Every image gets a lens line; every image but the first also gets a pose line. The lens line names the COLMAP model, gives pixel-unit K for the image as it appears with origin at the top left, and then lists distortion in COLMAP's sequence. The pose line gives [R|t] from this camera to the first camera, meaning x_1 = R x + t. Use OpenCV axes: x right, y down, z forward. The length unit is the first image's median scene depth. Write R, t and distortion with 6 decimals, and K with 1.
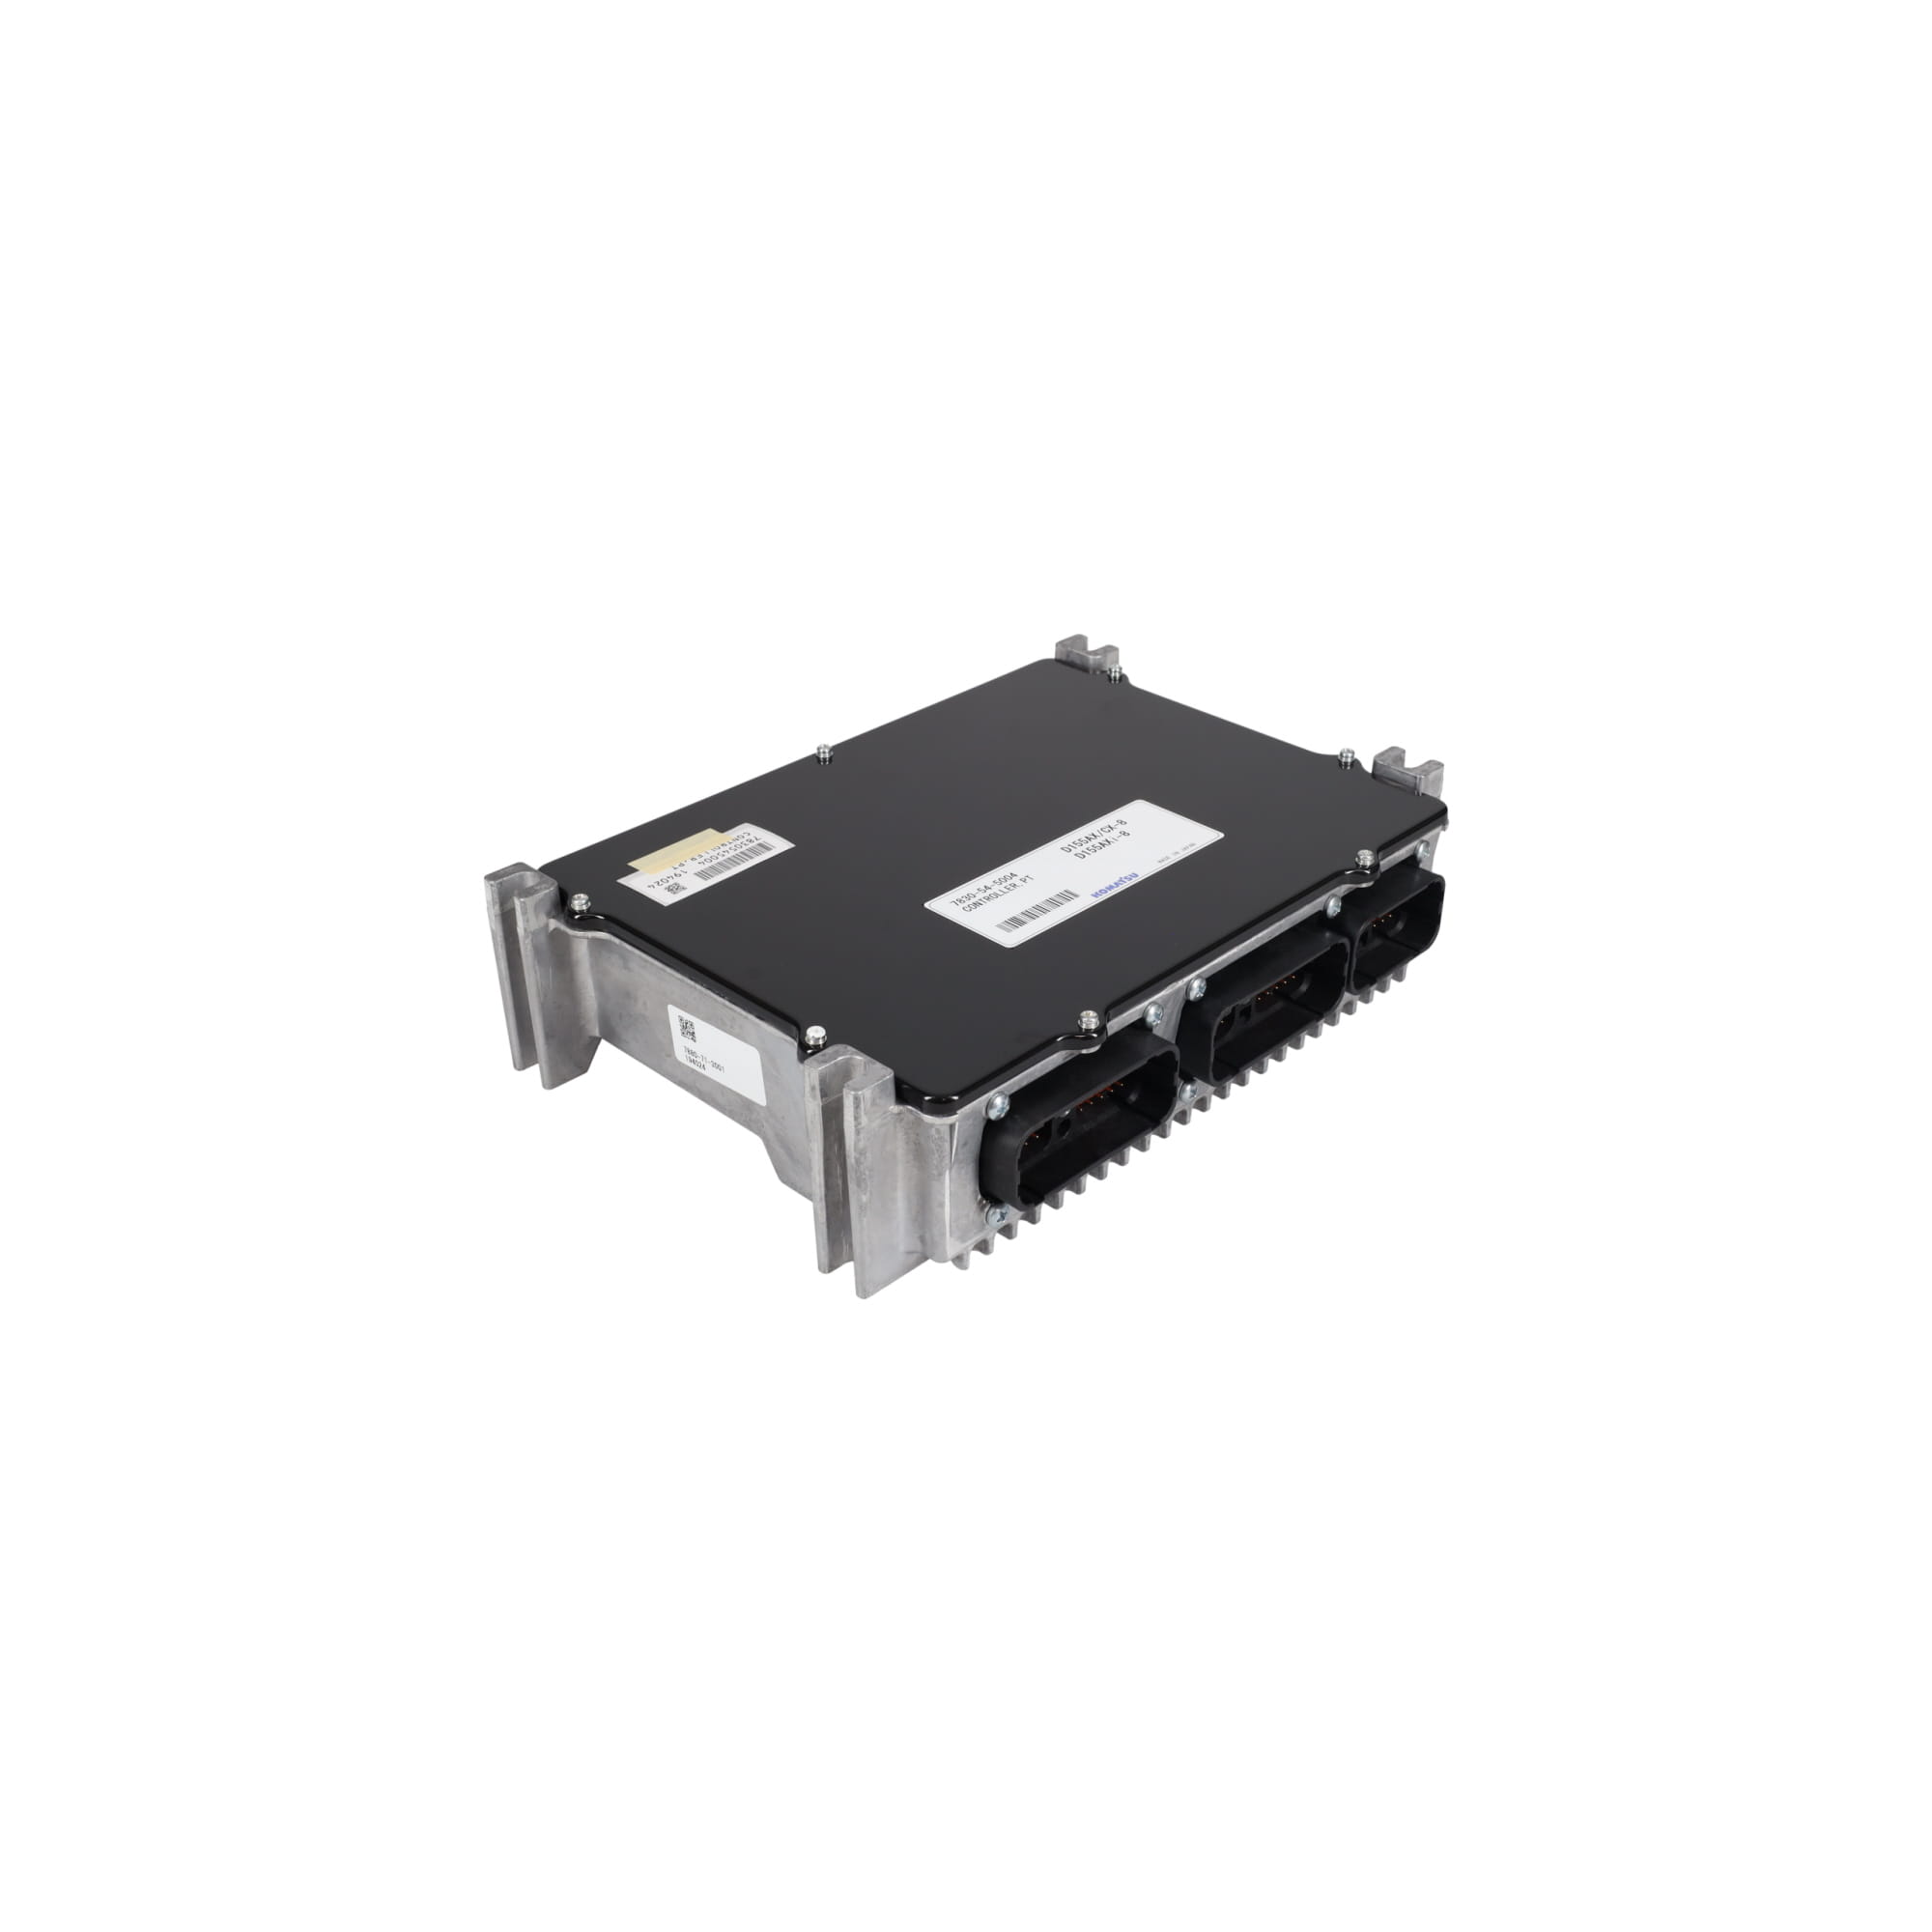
lens RADIAL K [[2082.3, 0, 1013.6], [0, 2082.3, 968.3], [0, 0, 1]] dist [0.010558, 0.001975]
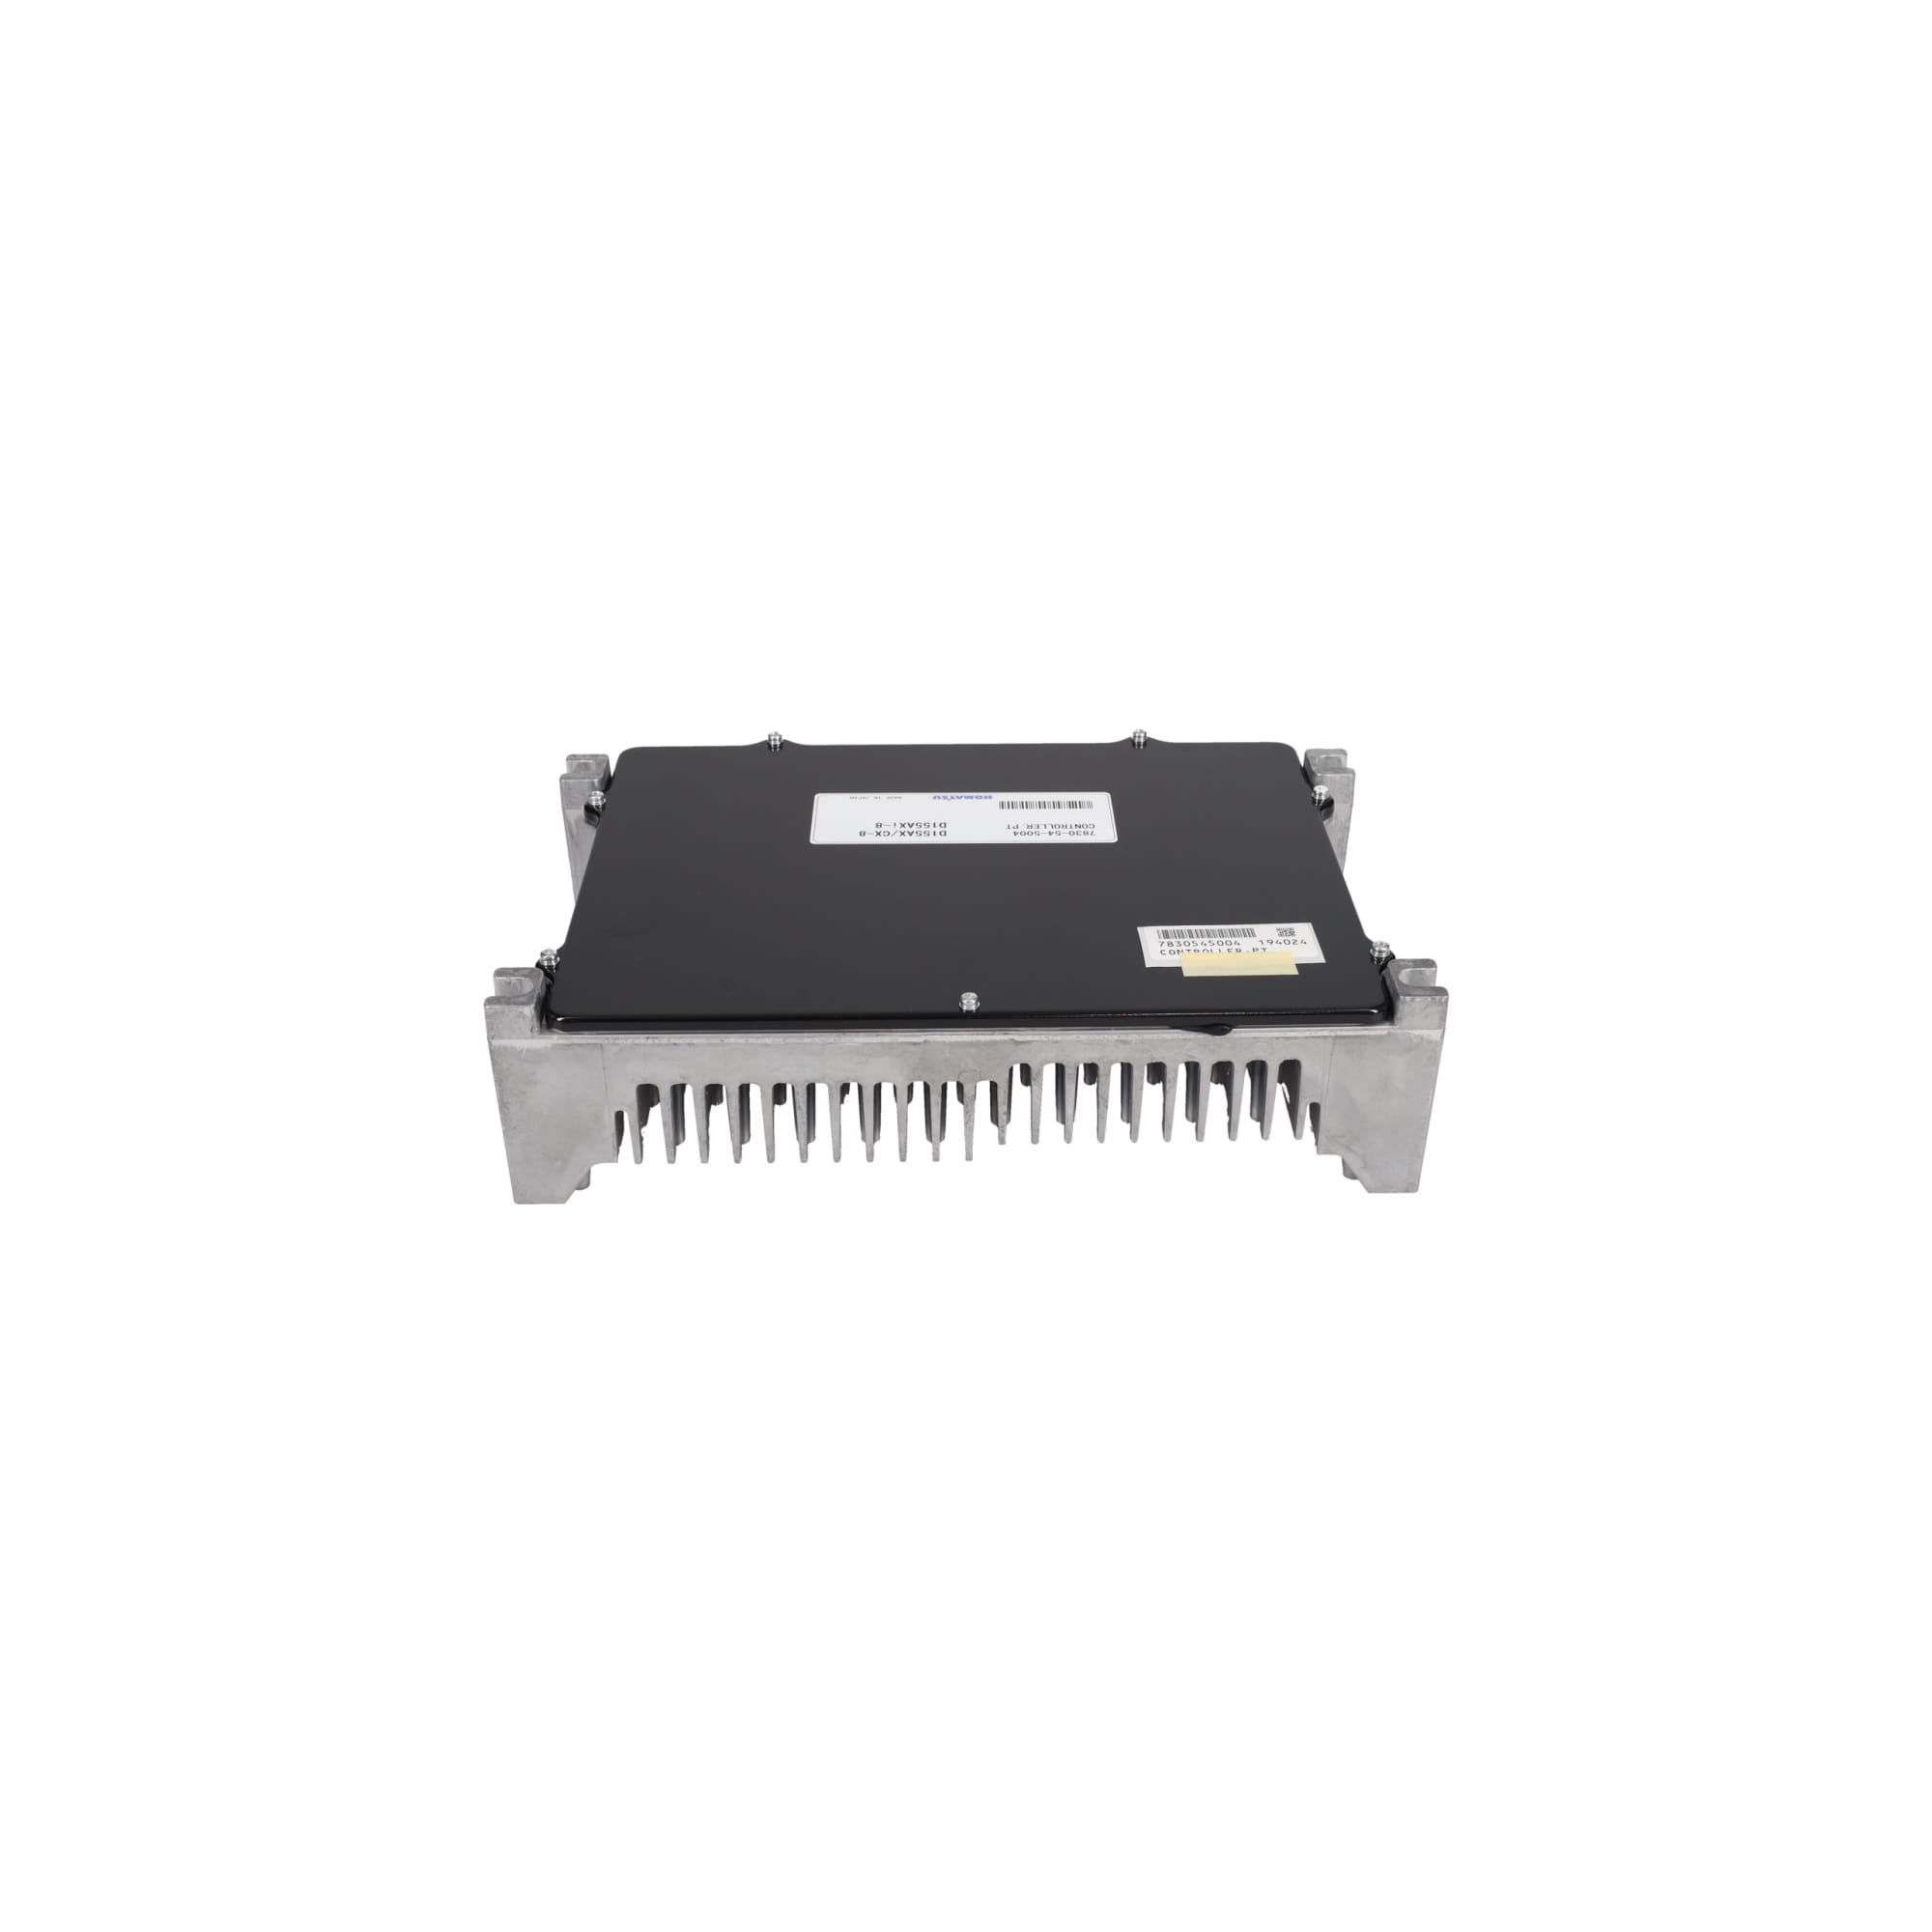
lens RADIAL K [[2082.3, 0, 1013.6], [0, 2082.3, 968.3], [0, 0, 1]] dist [0.010558, 0.001975]
pose [[-0.715393, -0.365773, 0.595334, -0.663487], [0.355531, 0.542930, 0.760806, -0.825057], [-0.601507, 0.755935, -0.258365, 1.344075]]
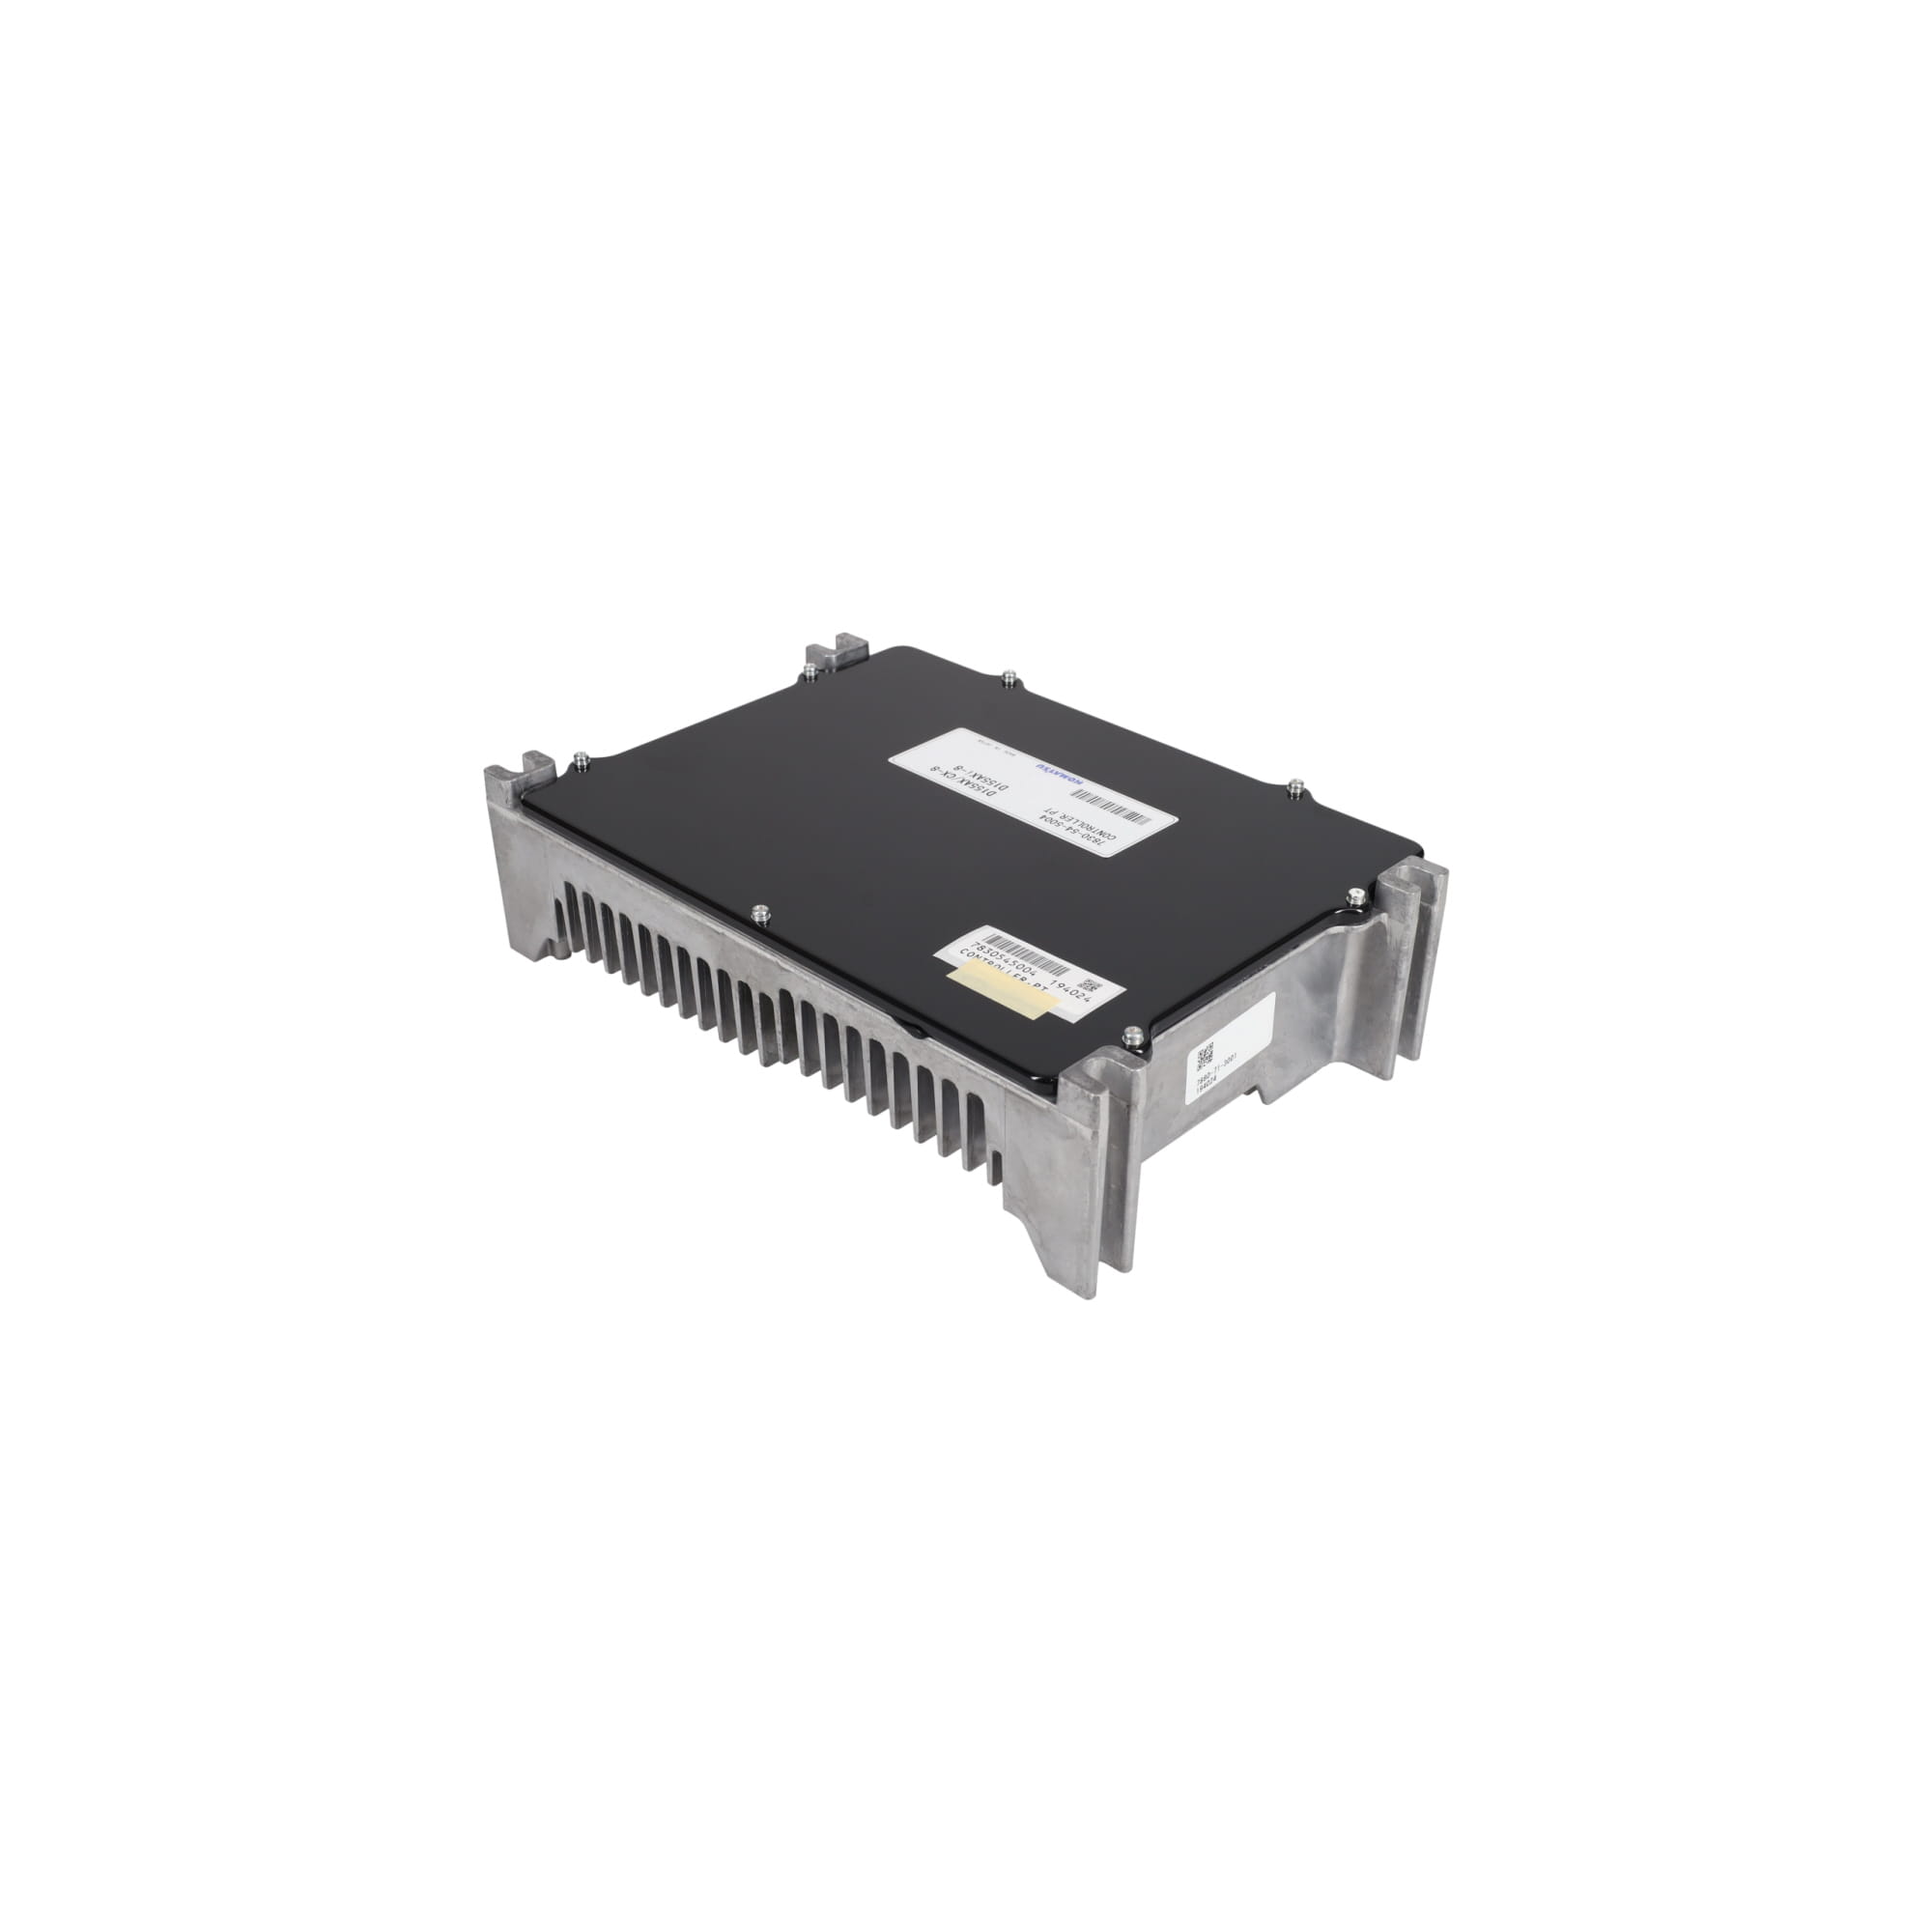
lens RADIAL K [[2038.5, 0, 966.0], [0, 2038.5, 966.0], [0, 0, 1]] dist [0.002061, 0.001136]
pose [[0.000503, -0.528887, 0.848692, -0.926026], [0.517567, 0.726315, 0.452318, -0.482443], [-0.855642, 0.439028, 0.274100, 0.793920]]
